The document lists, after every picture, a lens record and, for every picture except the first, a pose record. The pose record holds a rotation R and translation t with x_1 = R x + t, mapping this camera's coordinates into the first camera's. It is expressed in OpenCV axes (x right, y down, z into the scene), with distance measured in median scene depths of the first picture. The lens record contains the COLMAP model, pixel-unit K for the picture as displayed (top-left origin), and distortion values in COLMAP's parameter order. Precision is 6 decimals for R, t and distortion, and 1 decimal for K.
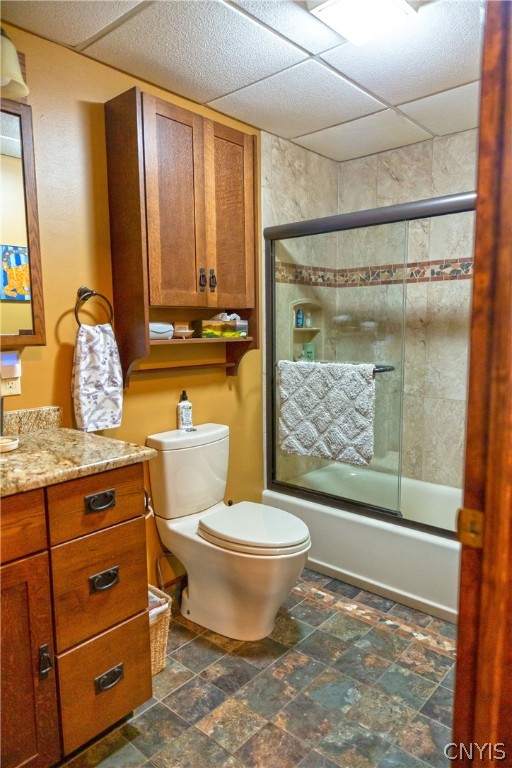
lens RADIAL K [[519.8, 0, 253.9], [0, 519.8, 383.4], [0, 0, 1]] dist [0.022148, -0.007719]
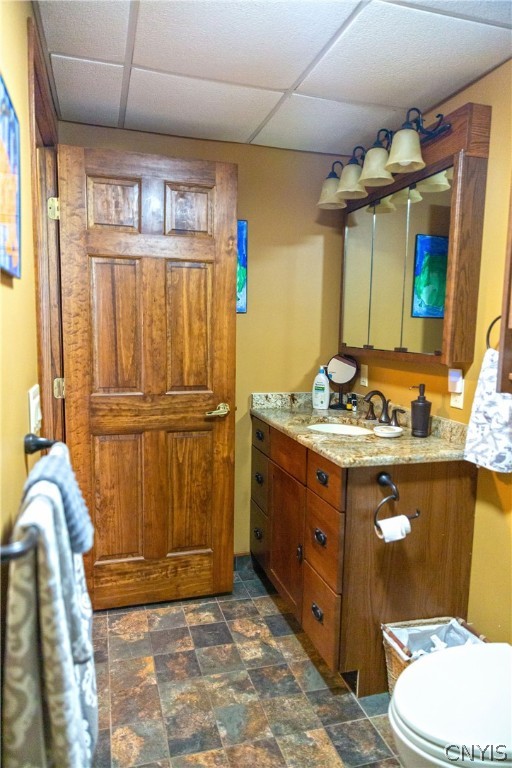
lens RADIAL K [[519.8, 0, 252.8], [0, 519.8, 387.4], [0, 0, 1]] dist [0.022148, -0.007719]
pose [[-0.525541, 0.097613, -0.845150, 0.750608], [-0.111962, 0.976821, 0.182442, -0.184469], [0.843369, 0.190505, -0.502430, 1.224885]]
